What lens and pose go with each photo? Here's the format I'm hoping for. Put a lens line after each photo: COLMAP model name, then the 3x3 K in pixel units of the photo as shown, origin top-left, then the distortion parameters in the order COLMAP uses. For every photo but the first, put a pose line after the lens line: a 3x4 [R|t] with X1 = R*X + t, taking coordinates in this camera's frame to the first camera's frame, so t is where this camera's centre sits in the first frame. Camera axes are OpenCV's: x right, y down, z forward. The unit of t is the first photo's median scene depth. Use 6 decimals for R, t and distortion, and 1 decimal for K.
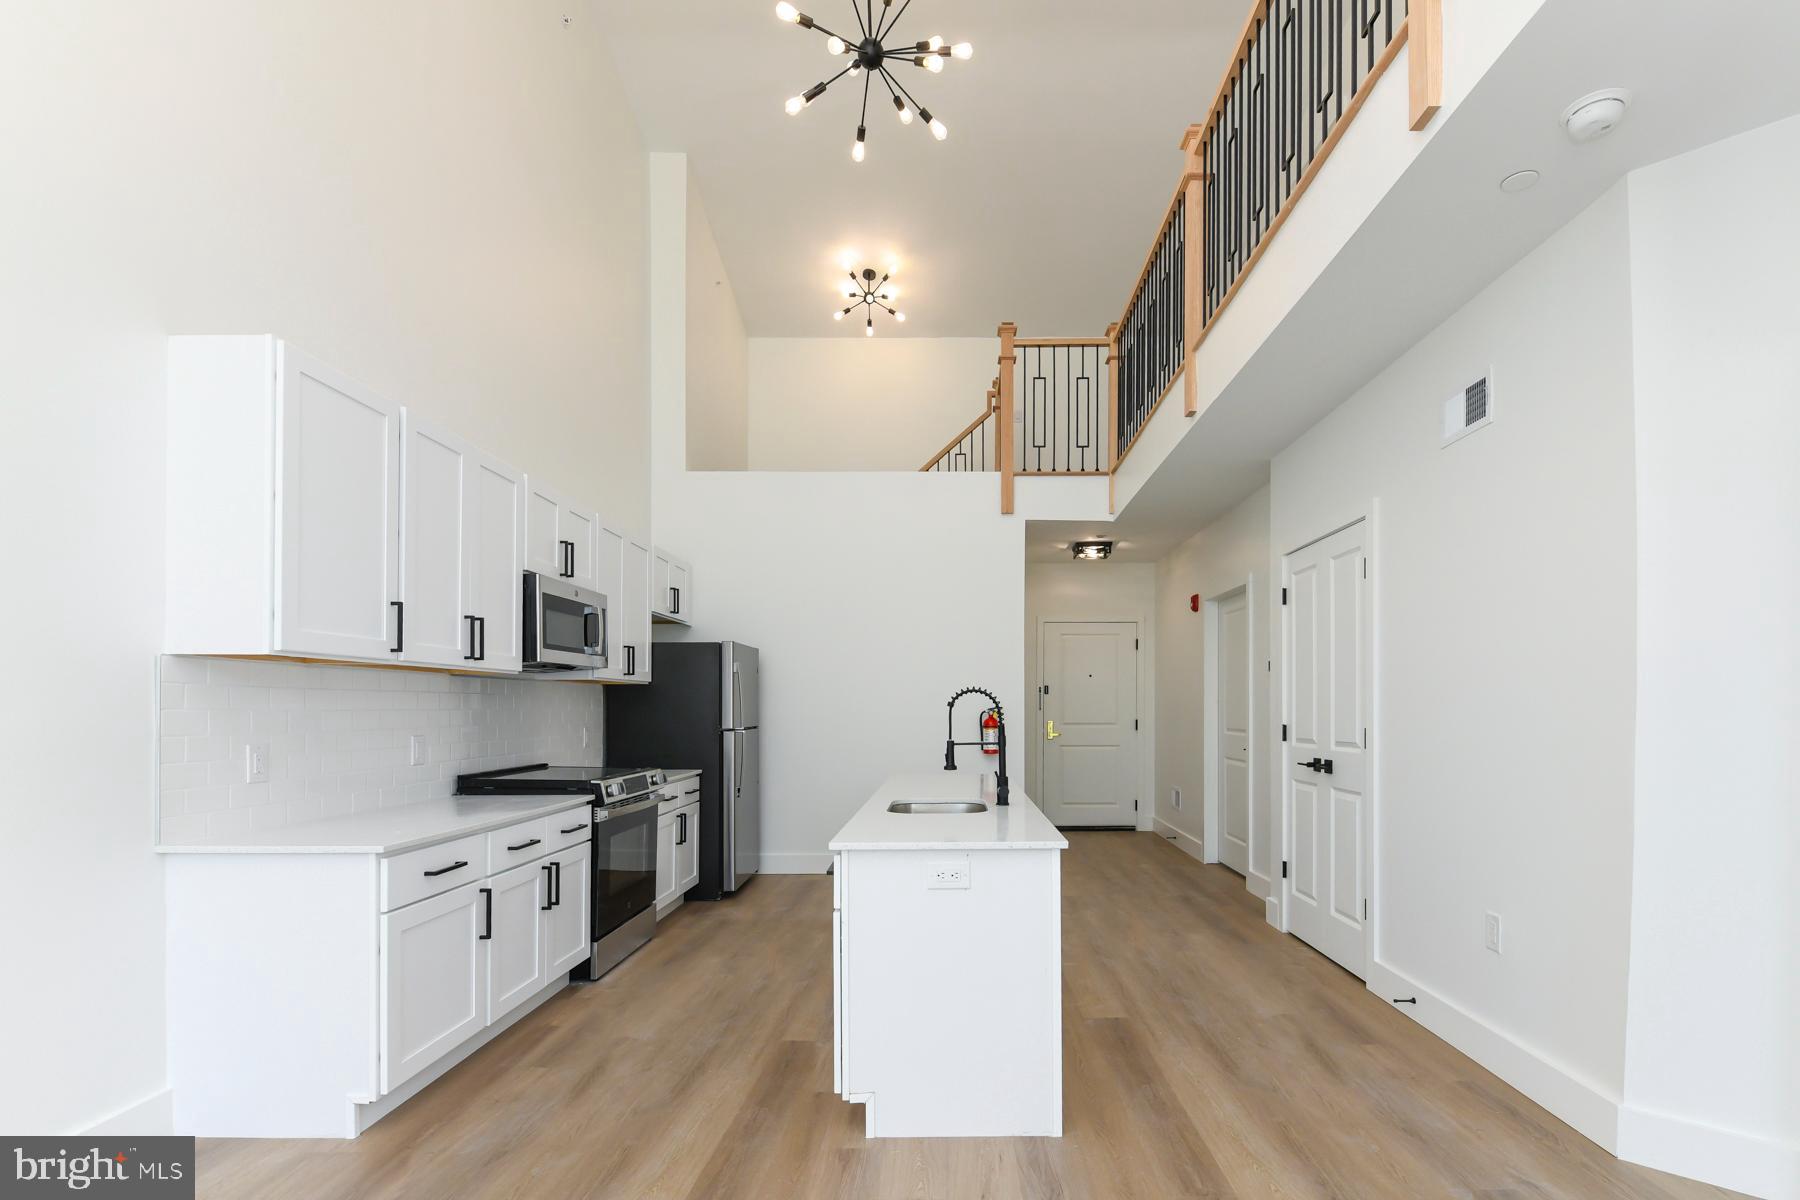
lens RADIAL K [[821.8, 0, 955.8], [0, 821.8, 717.0], [0, 0, 1]] dist [0.001243, -0.009047]
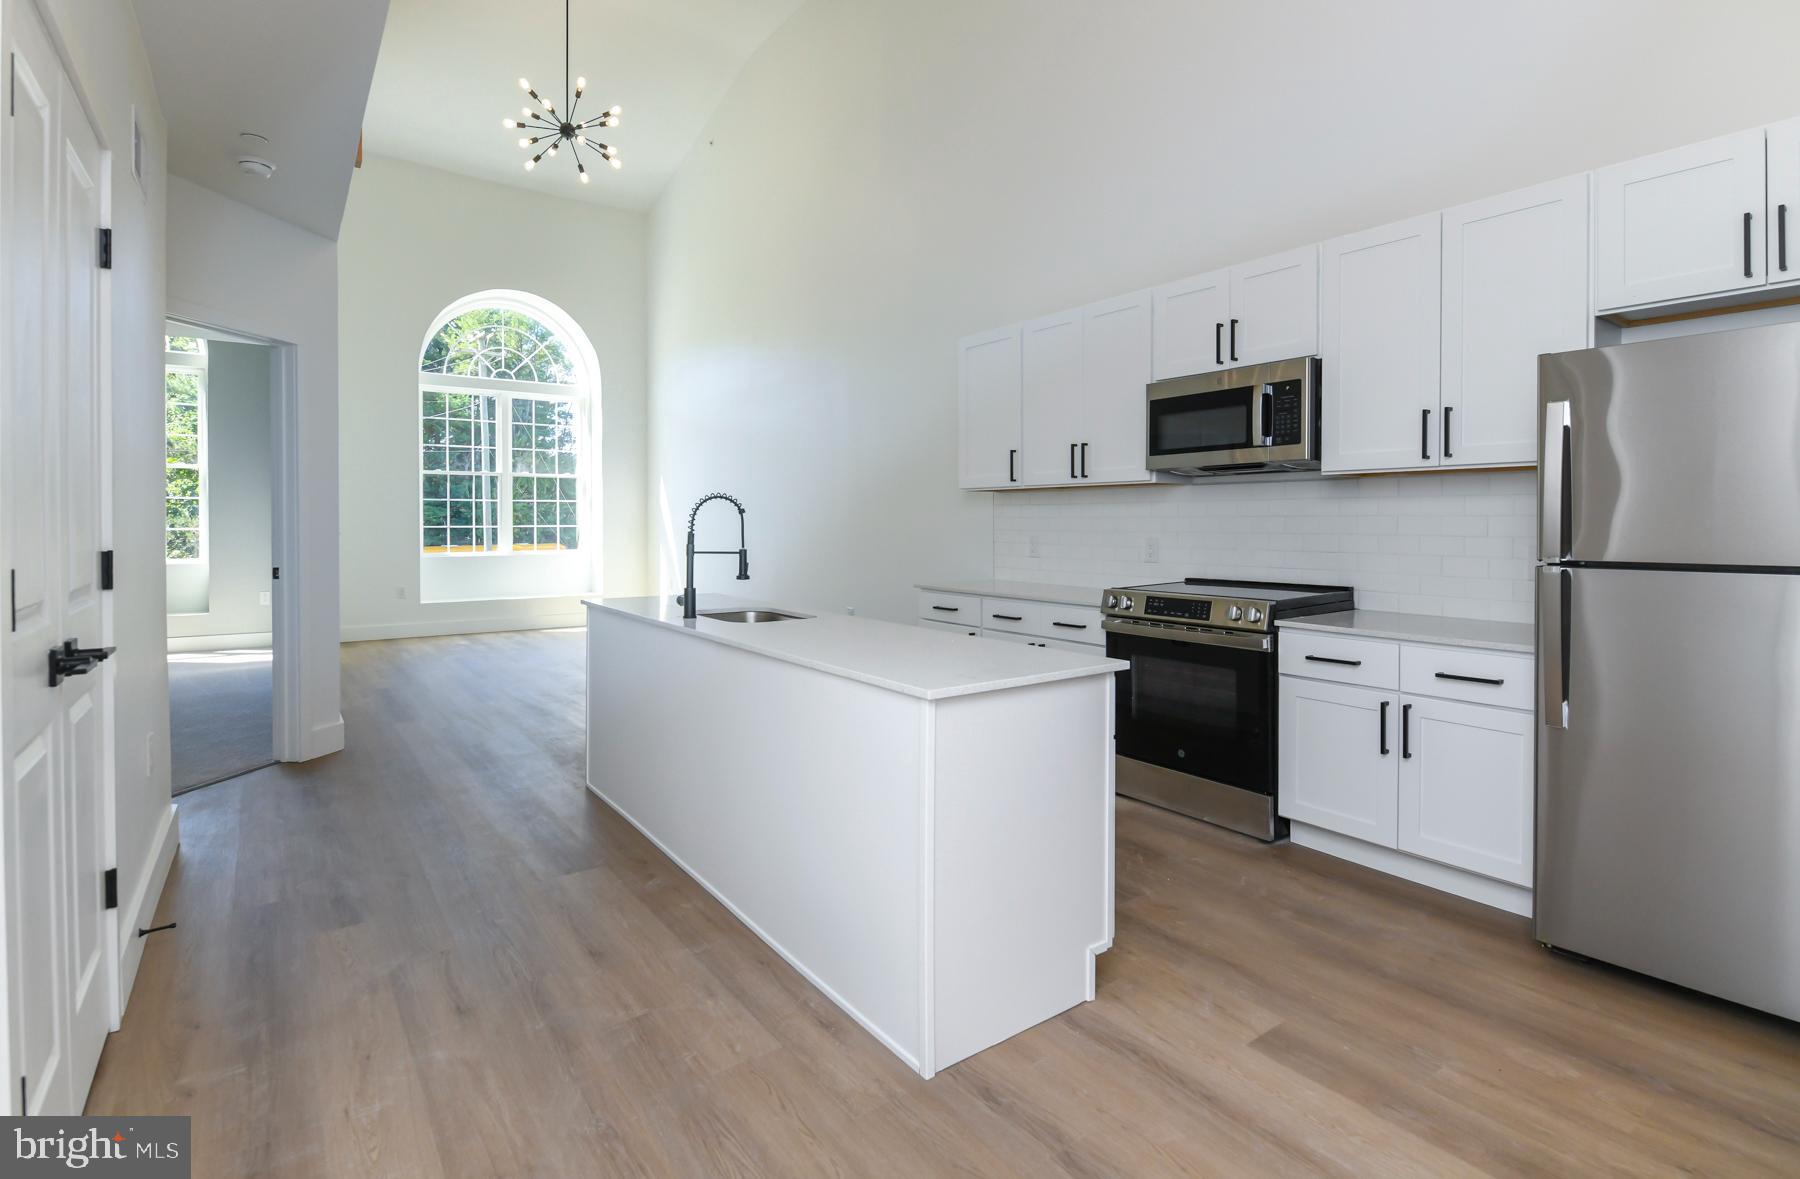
lens RADIAL K [[851.2, 0, 860.0], [0, 851.2, 567.3], [0, 0, 1]] dist [0.001555, -0.000145]
pose [[-0.824751, 0.030644, -0.564665, 0.234443], [-0.008296, 0.997767, 0.066266, -0.008391], [0.565435, 0.059338, -0.822655, 1.009578]]
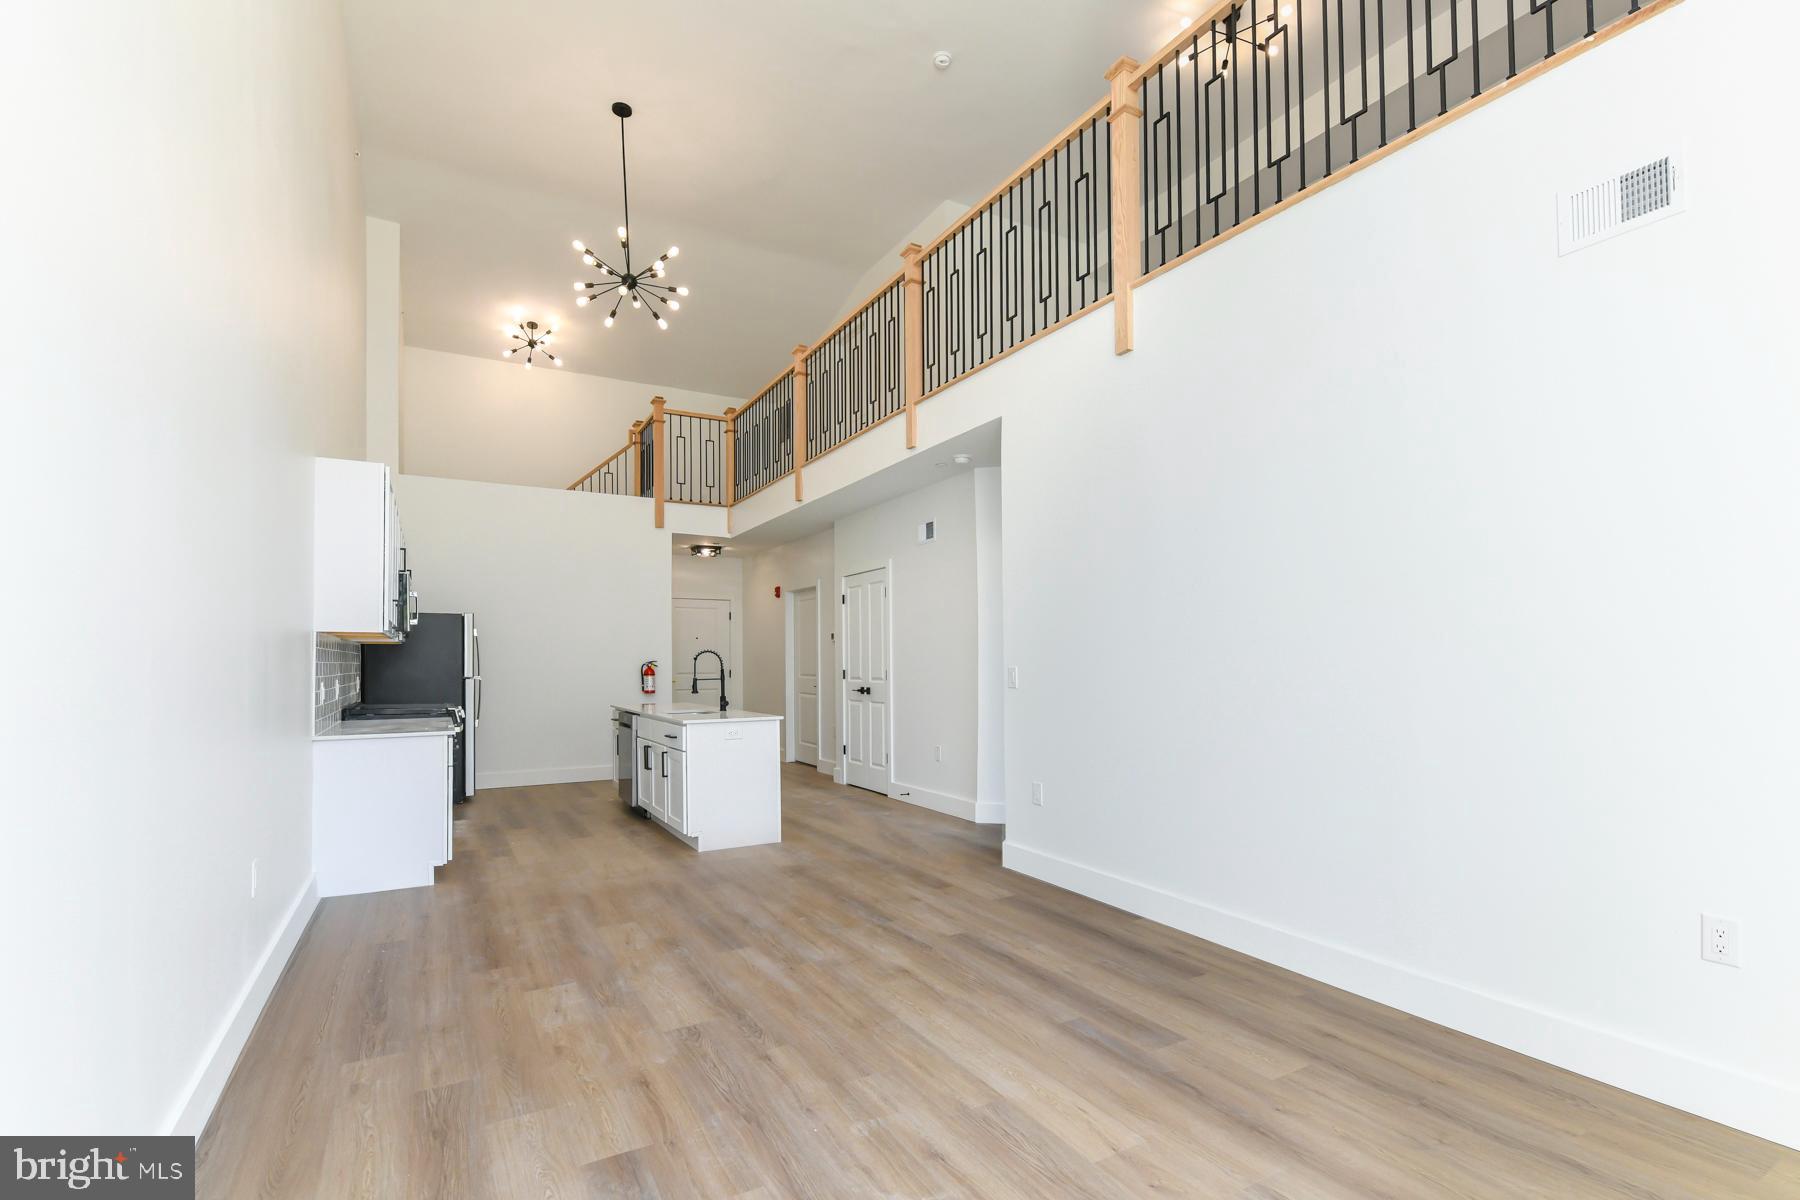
lens RADIAL K [[817.0, 0, 905.7], [0, 817.0, 656.5], [0, 0, 1]] dist [0.000308, -0.000271]
pose [[0.869303, -0.000392, 0.494279, -0.274695], [0.009212, 0.999839, -0.015408, 0.006619], [-0.494193, 0.017948, 0.869167, -0.468254]]
